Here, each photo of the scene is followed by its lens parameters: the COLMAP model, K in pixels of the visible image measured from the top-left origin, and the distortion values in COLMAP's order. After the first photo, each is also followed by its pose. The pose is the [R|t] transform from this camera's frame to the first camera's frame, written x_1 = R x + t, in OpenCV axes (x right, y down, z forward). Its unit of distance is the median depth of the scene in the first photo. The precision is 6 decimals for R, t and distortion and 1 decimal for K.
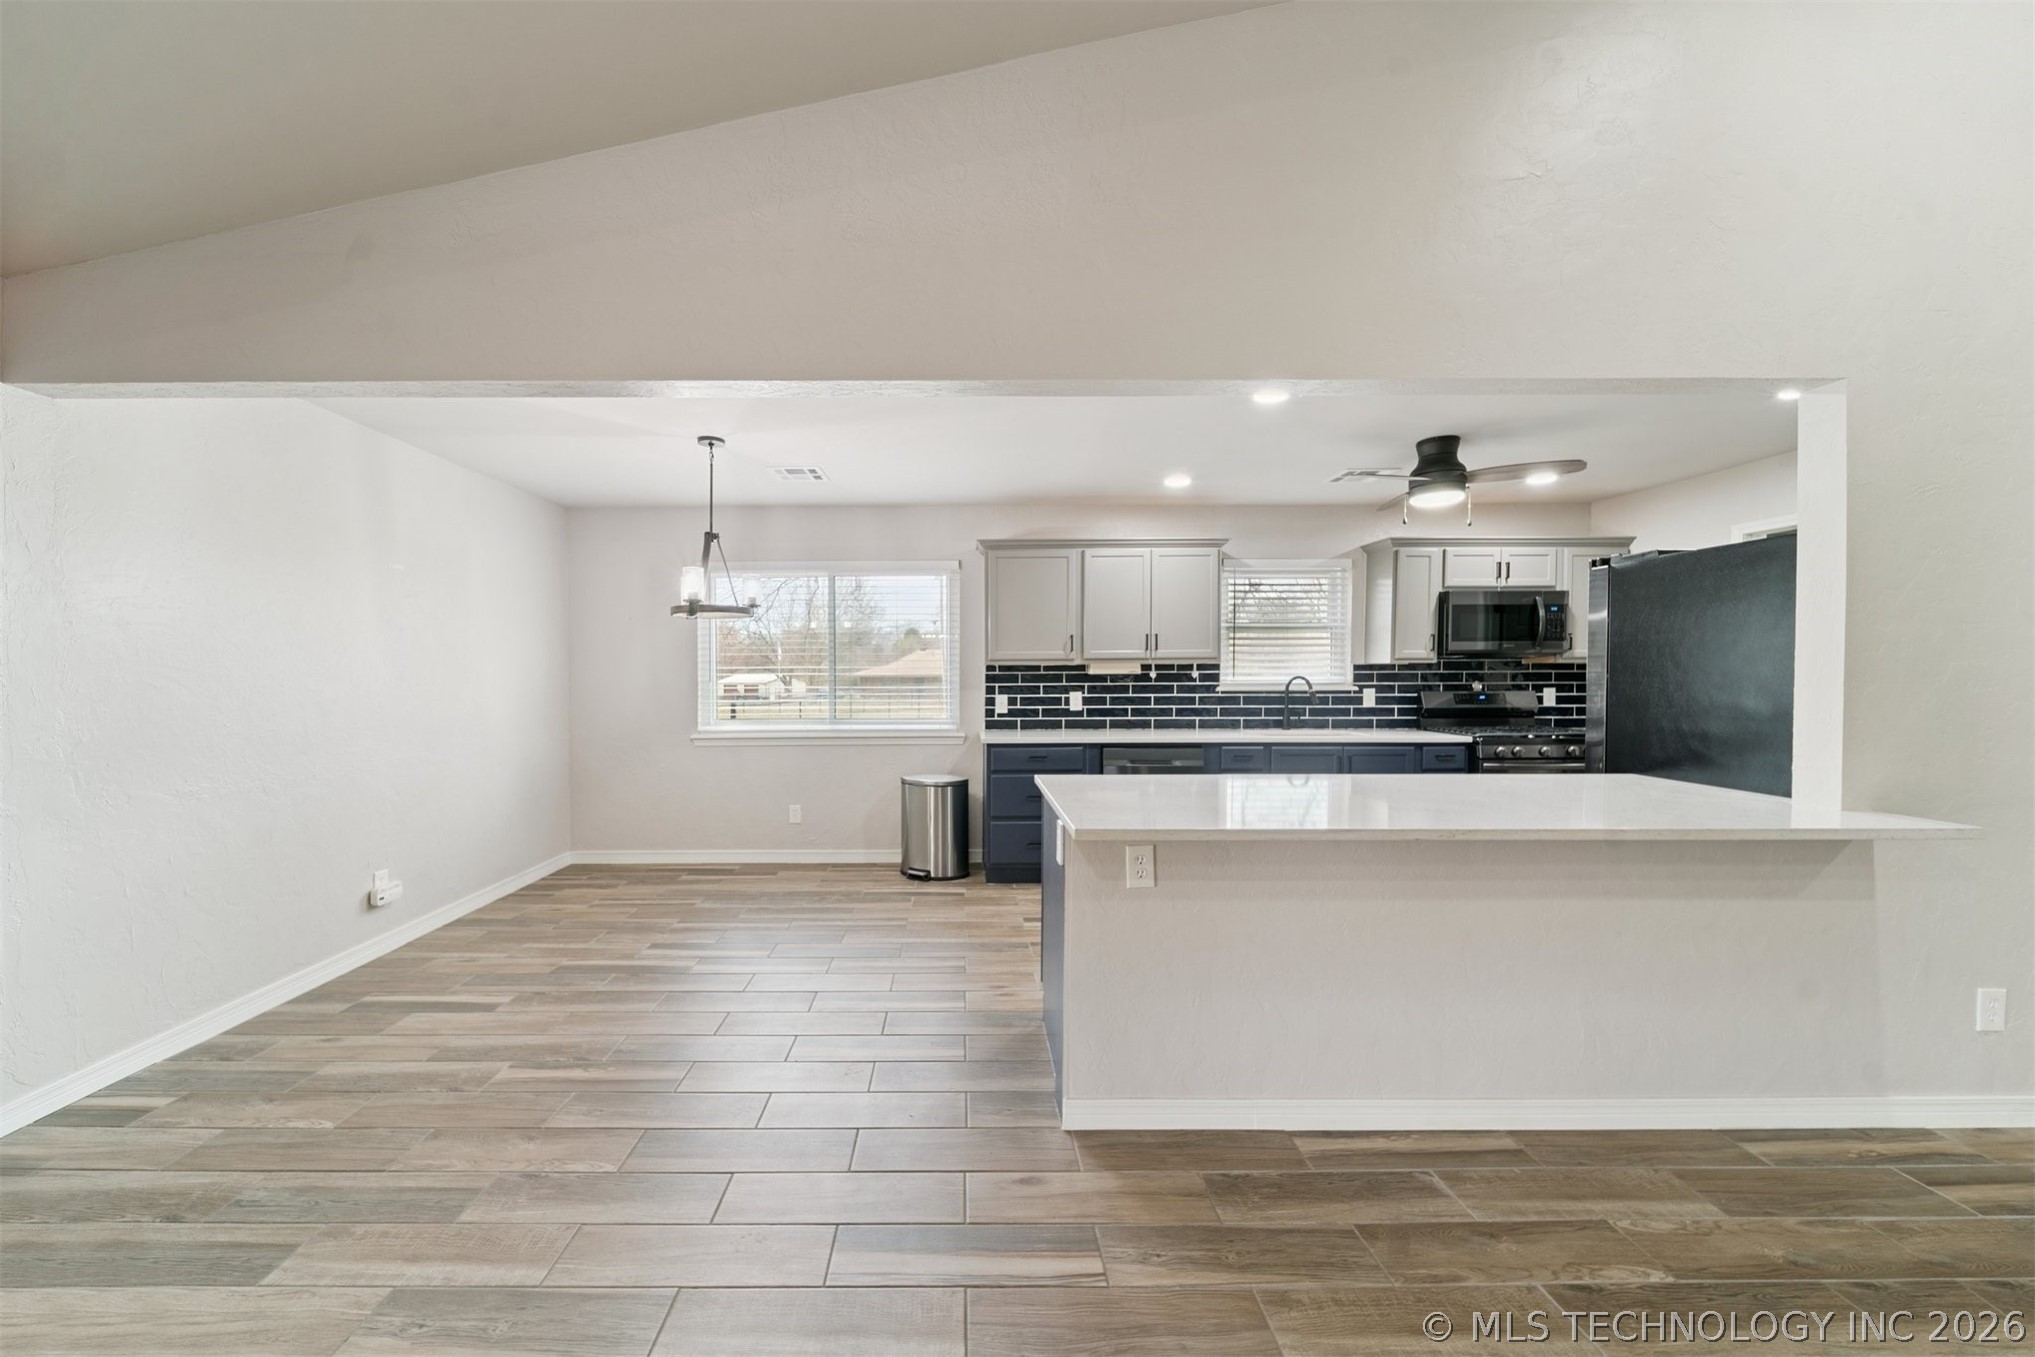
lens RADIAL K [[747.9, 0, 957.3], [0, 747.9, 690.1], [0, 0, 1]] dist [-0.001339, -0.000035]
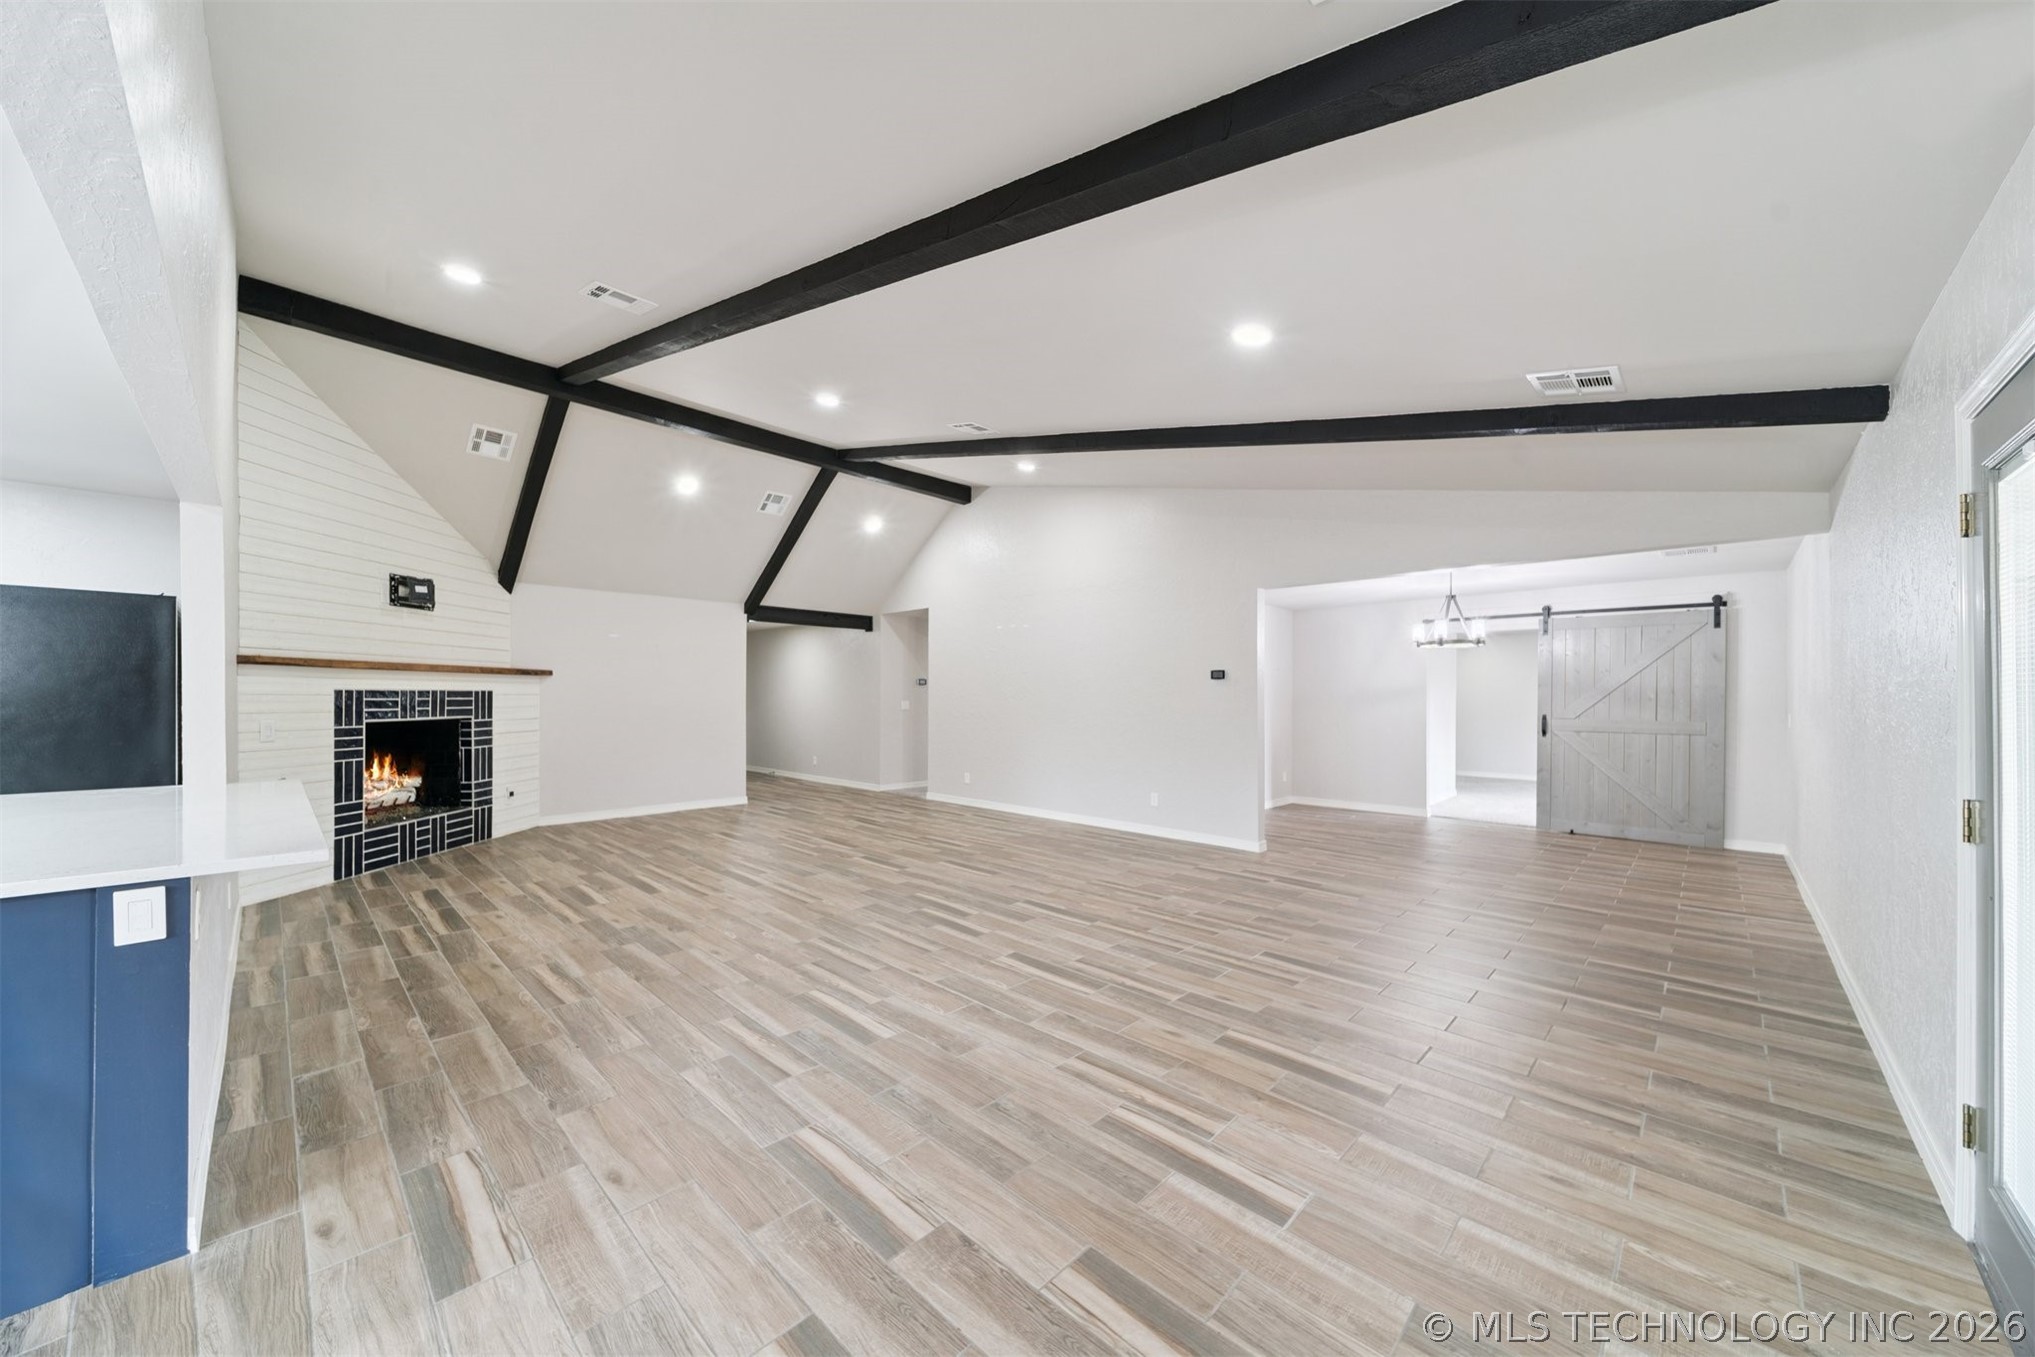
lens RADIAL K [[718.2, 0, 1032.2], [0, 718.2, 700.4], [0, 0, 1]] dist [-0.000550, -0.000290]
pose [[-0.729562, -0.002765, 0.683910, -0.452227], [0.012990, 0.999755, 0.017899, -0.007358], [-0.683792, 0.021942, -0.729347, 0.397916]]
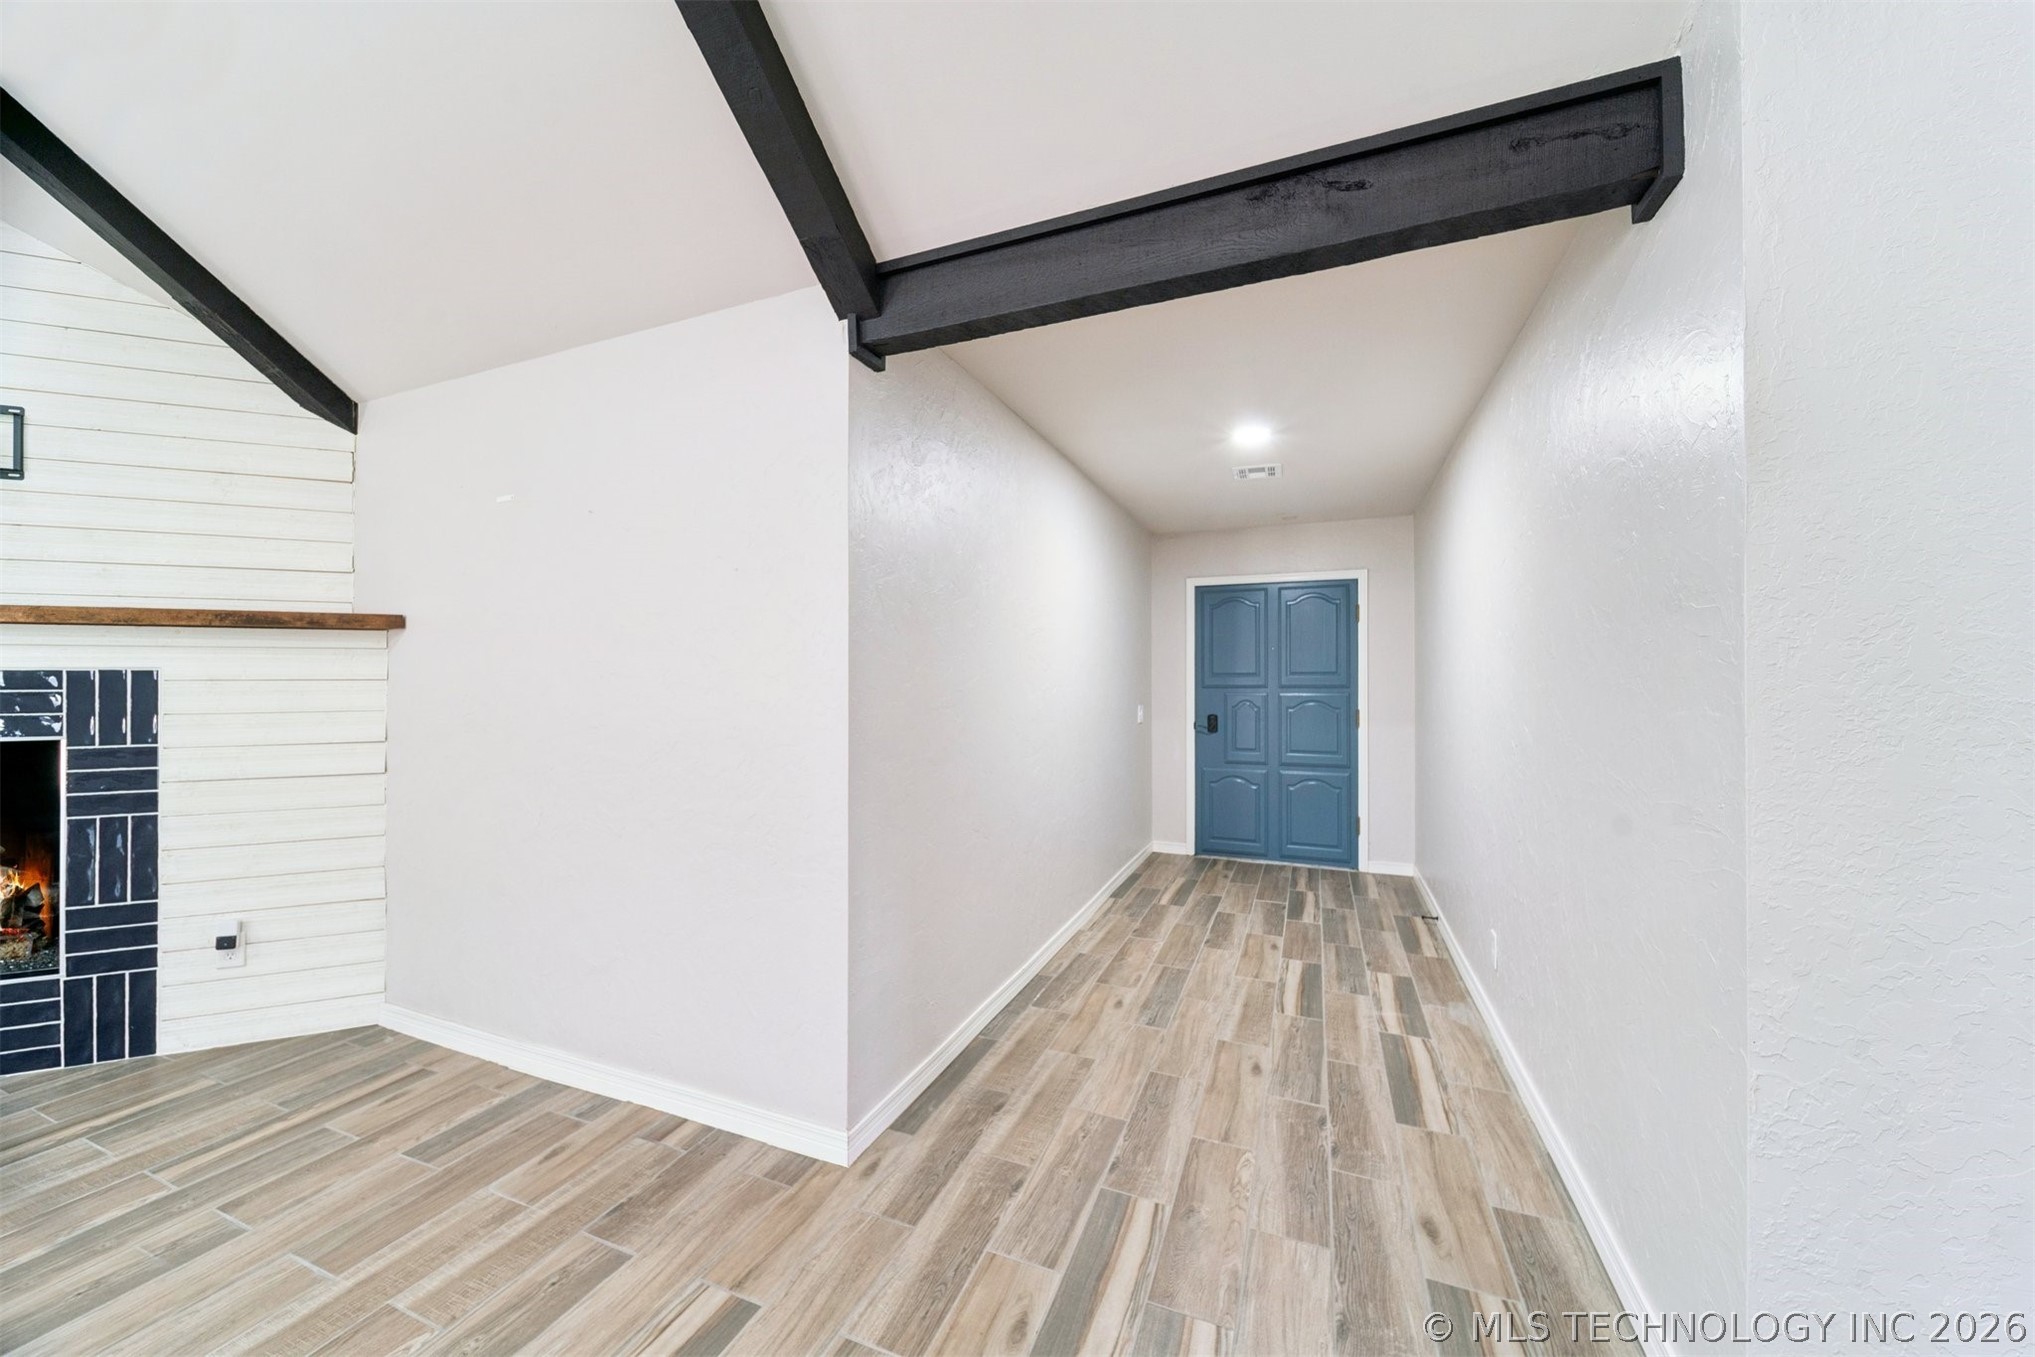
lens RADIAL K [[709.8, 0, 1039.4], [0, 709.8, 677.1], [0, 0, 1]] dist [0.000058, -0.002516]
pose [[0.362827, 0.009184, 0.931811, 0.920550], [0.019174, 0.999666, -0.017318, 0.010972], [-0.931659, 0.024150, 0.362530, -0.636513]]
